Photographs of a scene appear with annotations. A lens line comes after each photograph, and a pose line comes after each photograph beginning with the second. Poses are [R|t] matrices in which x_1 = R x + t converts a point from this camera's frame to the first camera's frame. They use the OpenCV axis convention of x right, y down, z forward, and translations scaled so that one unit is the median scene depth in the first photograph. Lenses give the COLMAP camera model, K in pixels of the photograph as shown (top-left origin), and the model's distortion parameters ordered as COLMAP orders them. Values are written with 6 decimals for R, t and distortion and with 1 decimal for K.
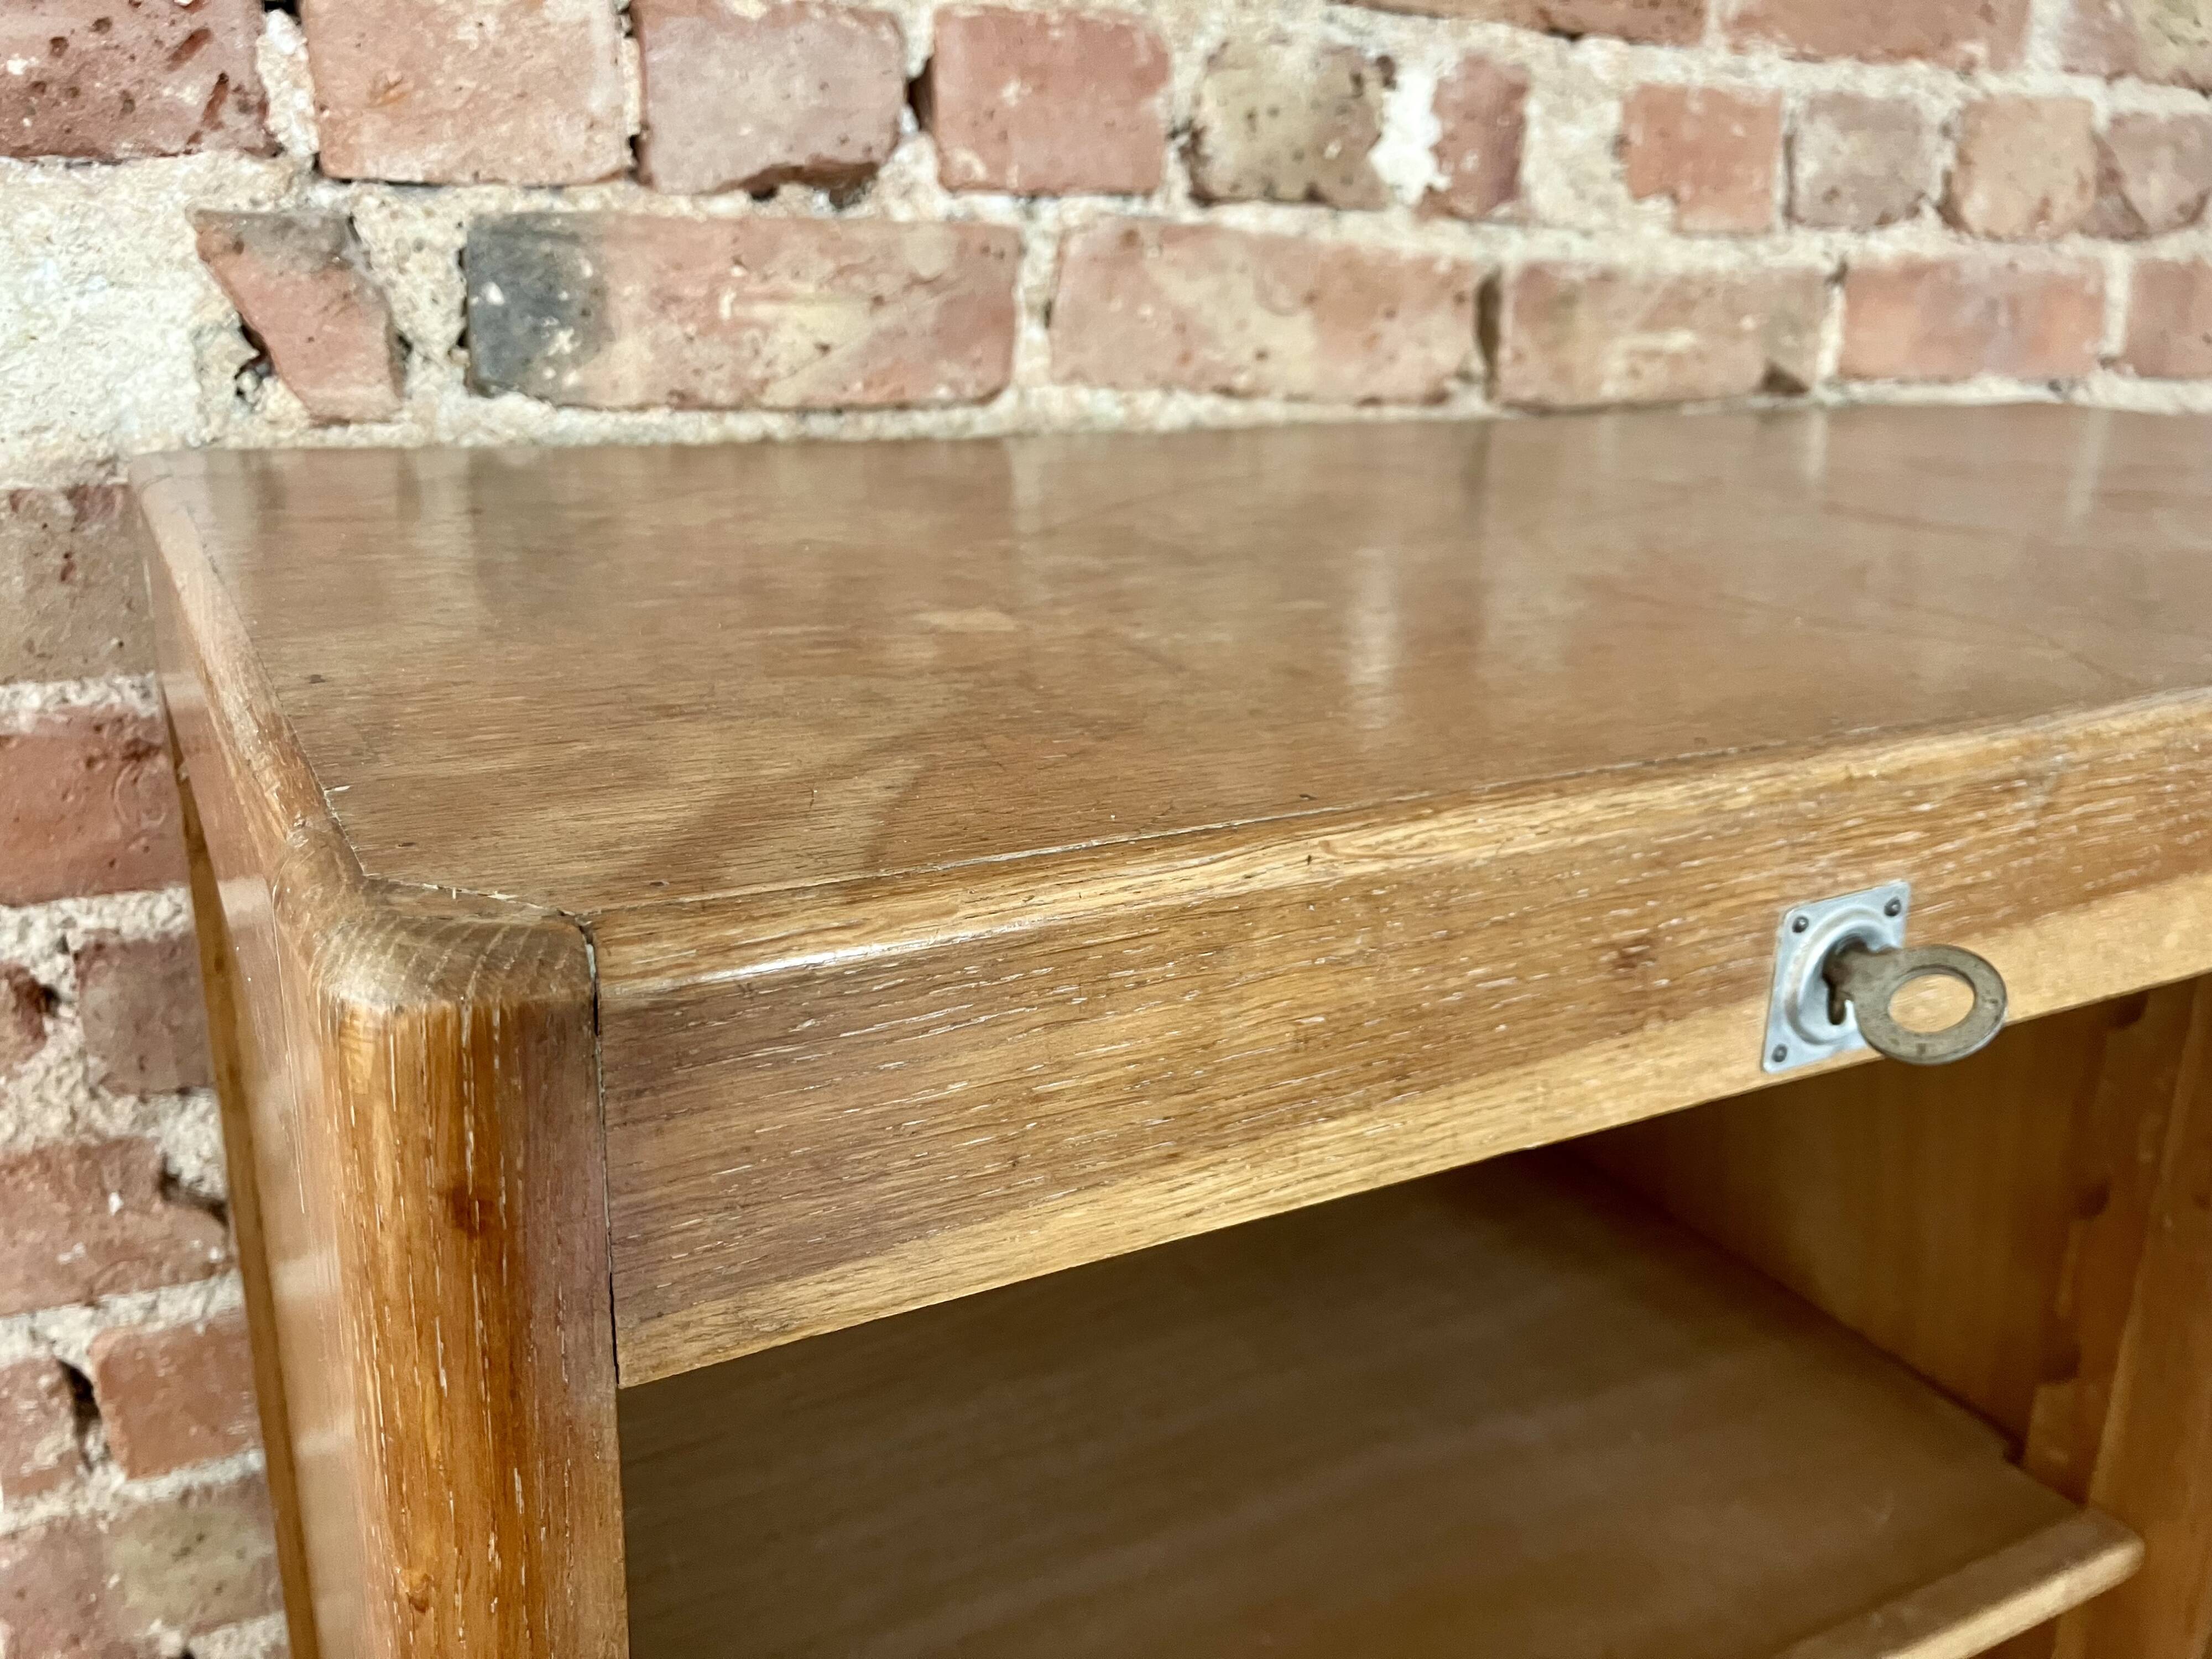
lens RADIAL K [[1843.5, 0, 1089.4], [0, 1843.5, 783.9], [0, 0, 1]] dist [0.006958, -0.025703]
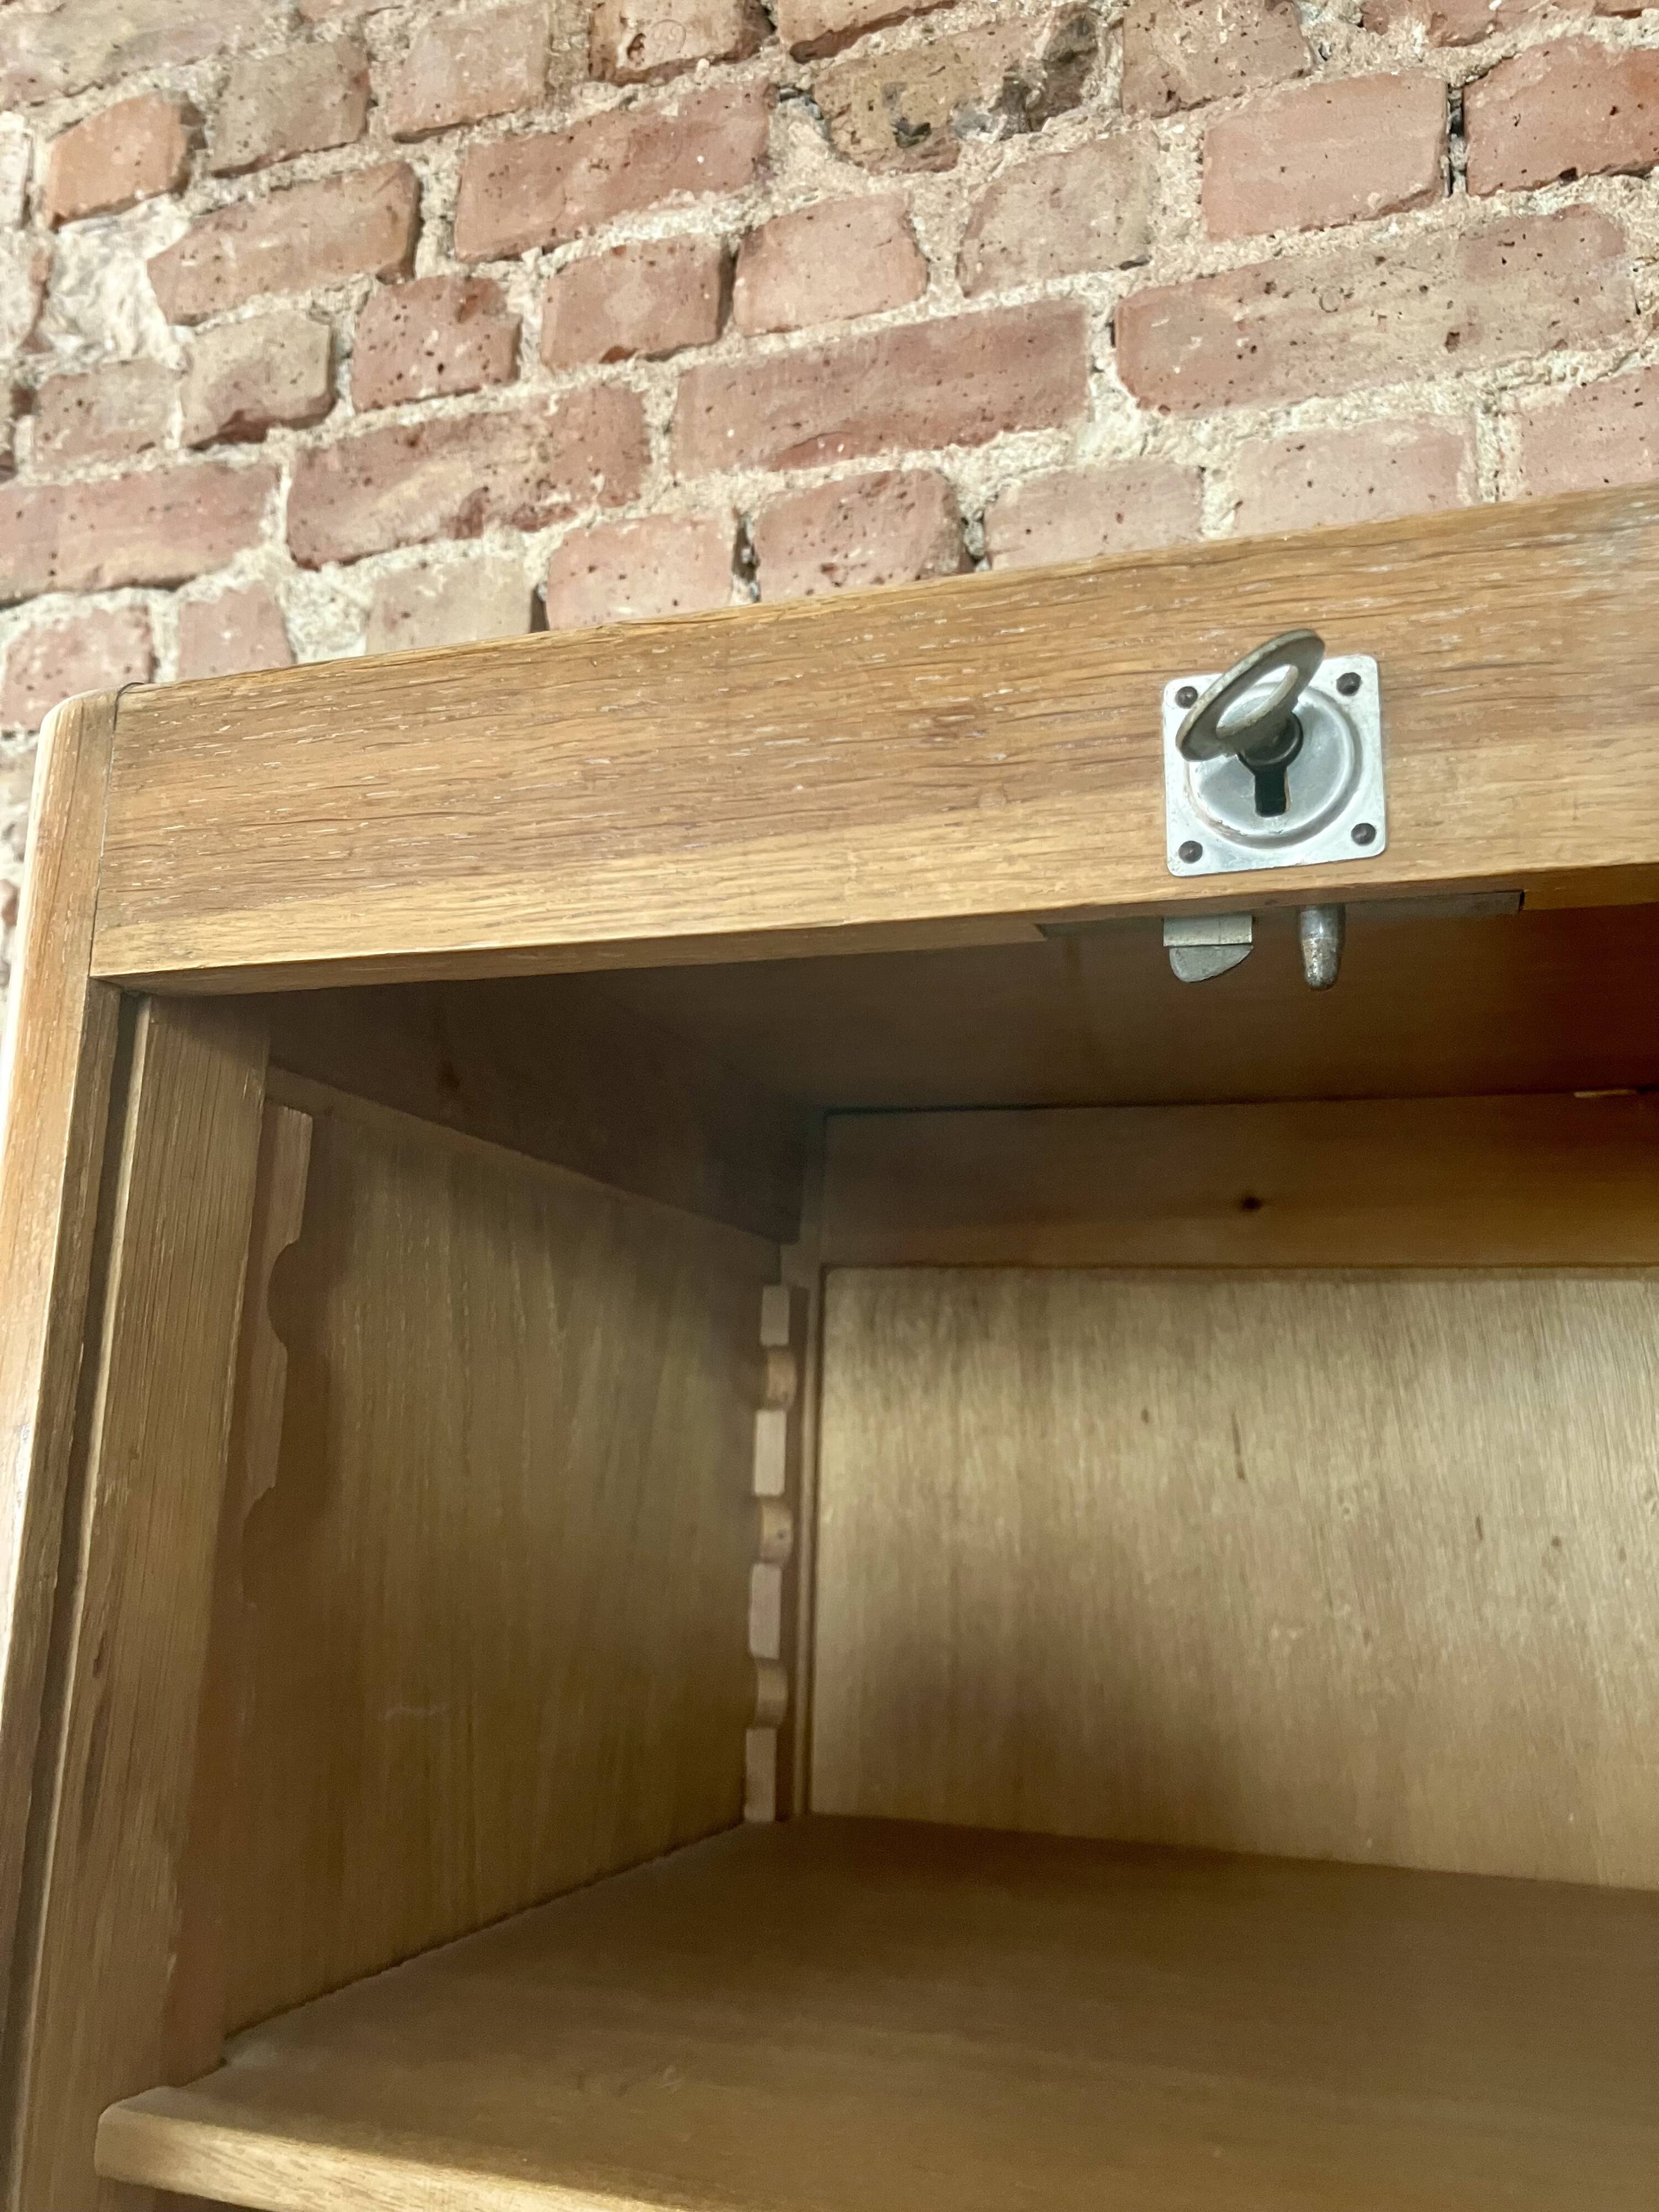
lens RADIAL K [[1812.9, 0, 835.1], [0, 1812.9, 1111.2], [0, 0, 1]] dist [0.028516, -0.044128]
pose [[0.679522, -0.144297, -0.719325, 0.369214], [-0.228056, 0.890350, -0.394041, 0.270048], [0.697310, 0.431806, 0.572104, 0.198342]]
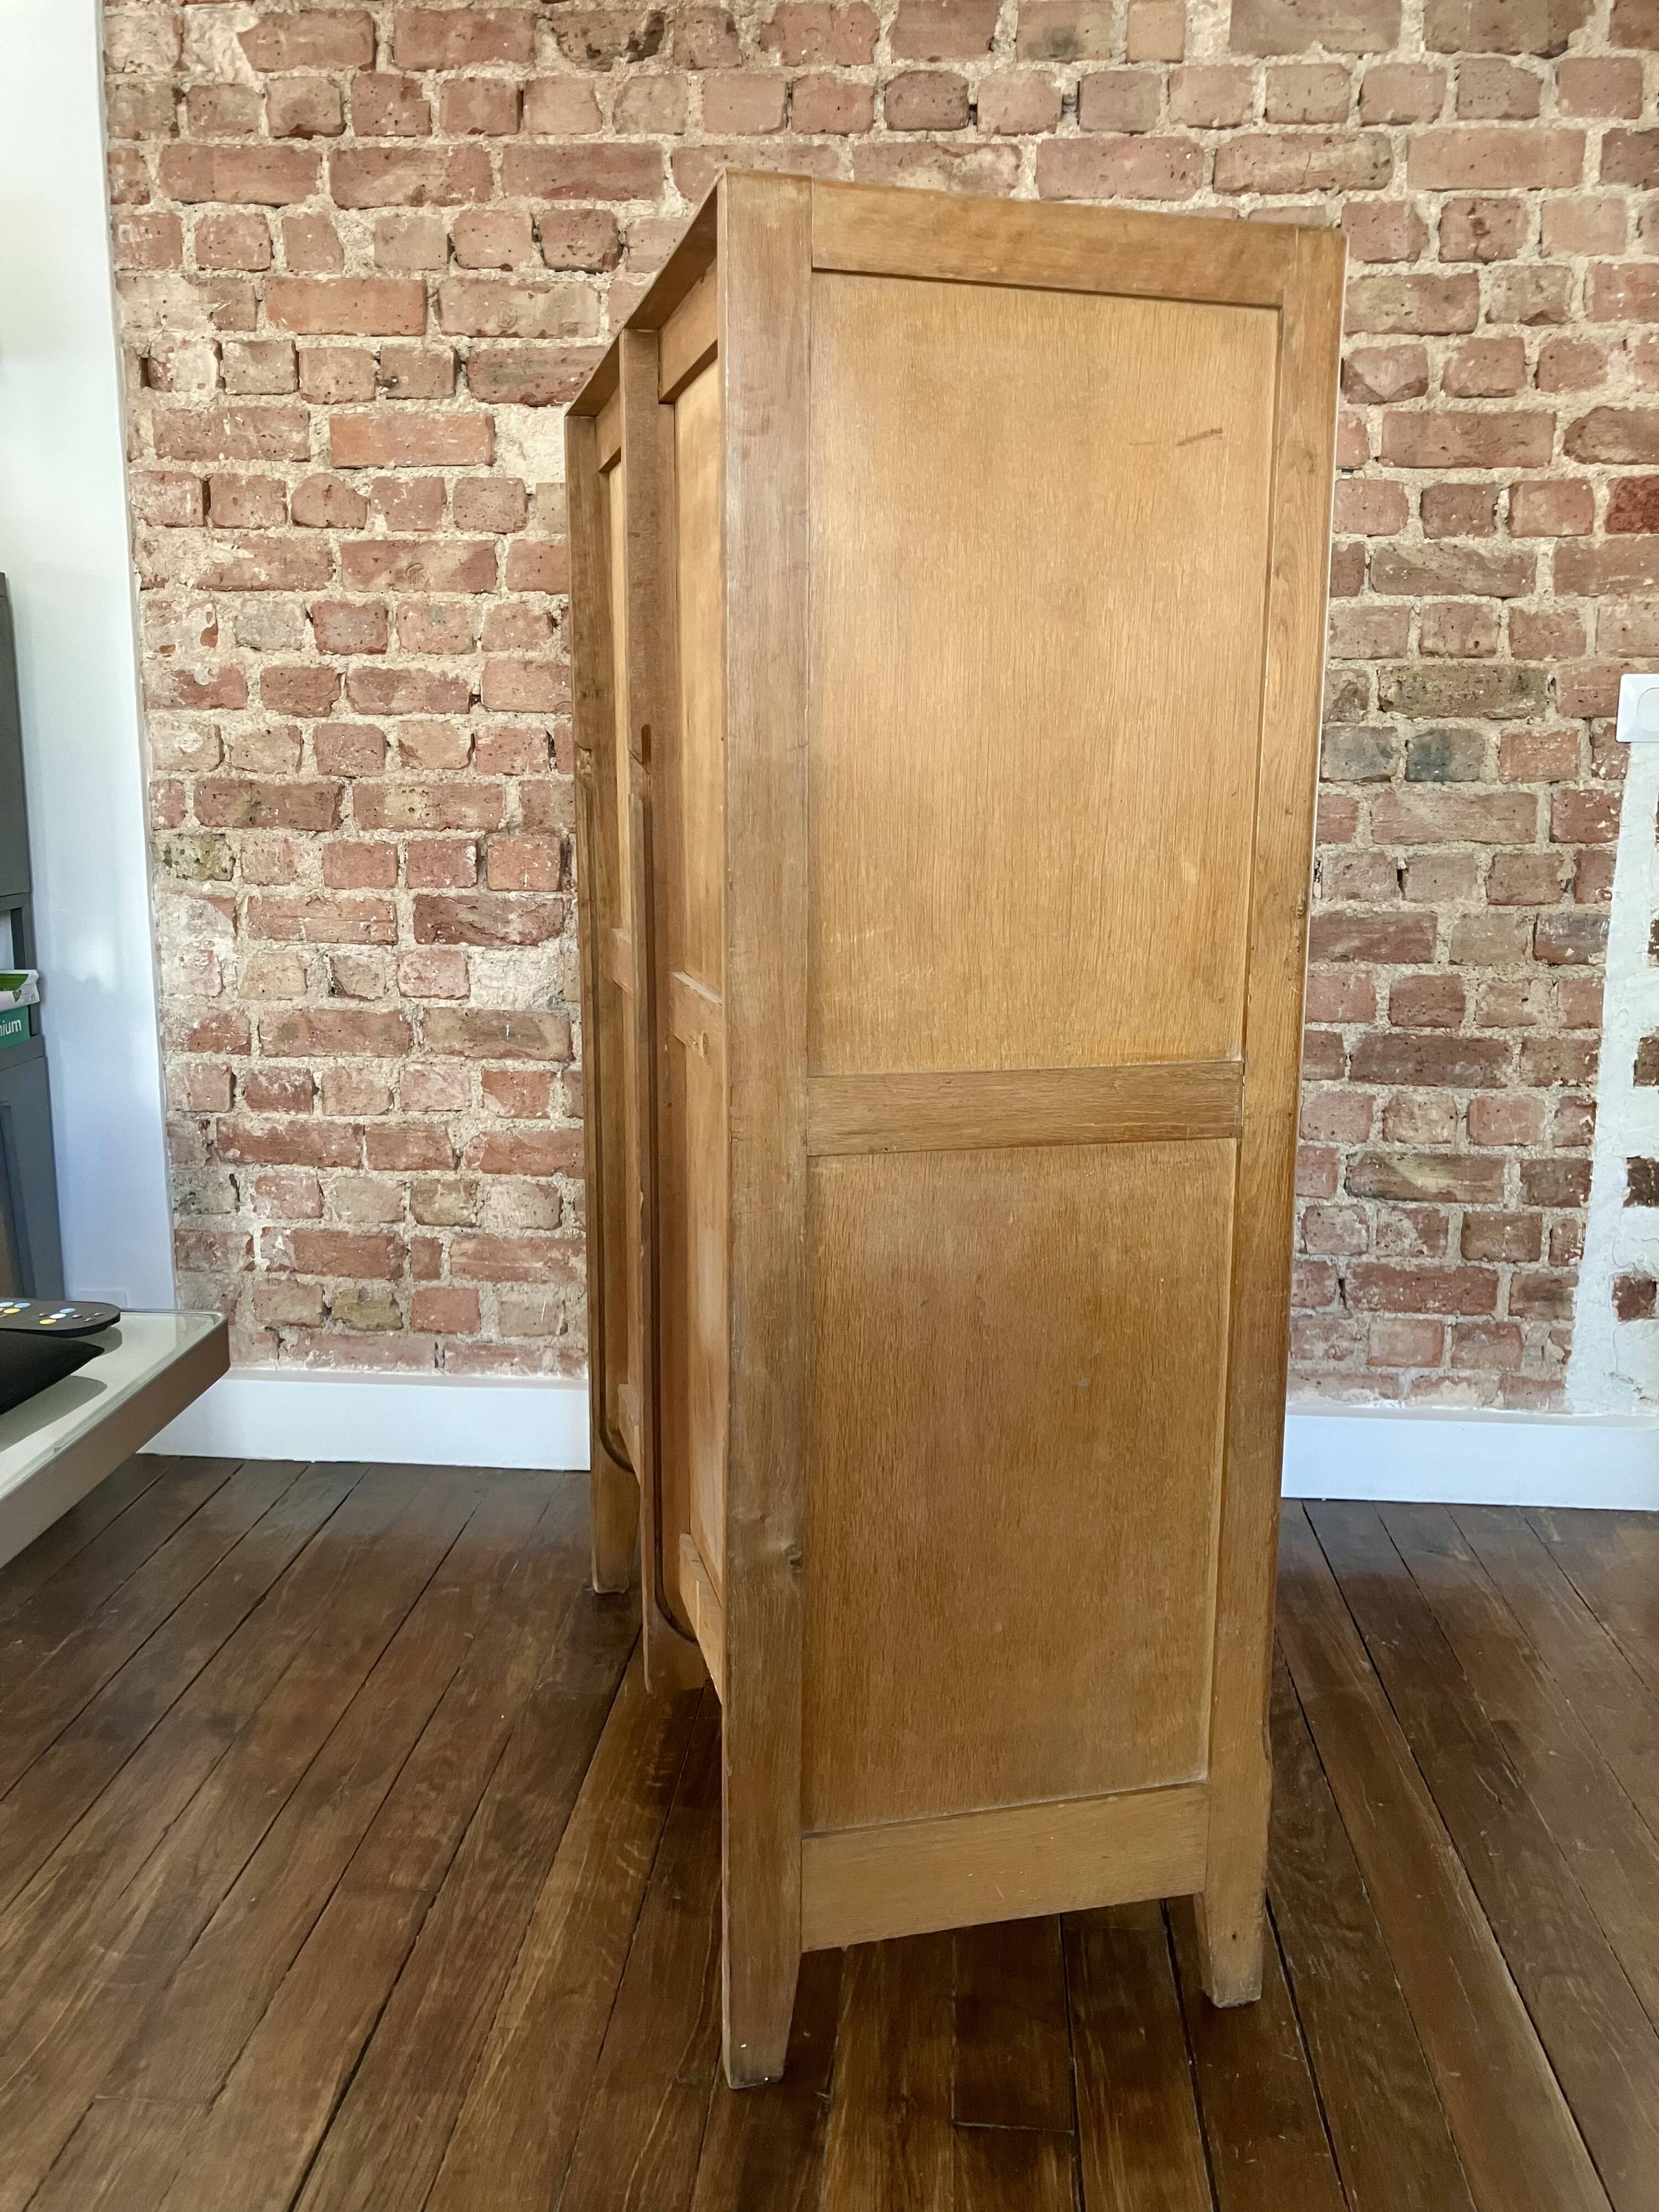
lens RADIAL K [[1812.9, 0, 832.7], [0, 1812.9, 1107.0], [0, 0, 1]] dist [0.028516, -0.044128]
pose [[0.850984, 0.084489, -0.518352, 1.836741], [-0.144064, 0.986669, -0.075690, 1.224727], [0.505047, 0.139087, 0.851811, -1.666253]]
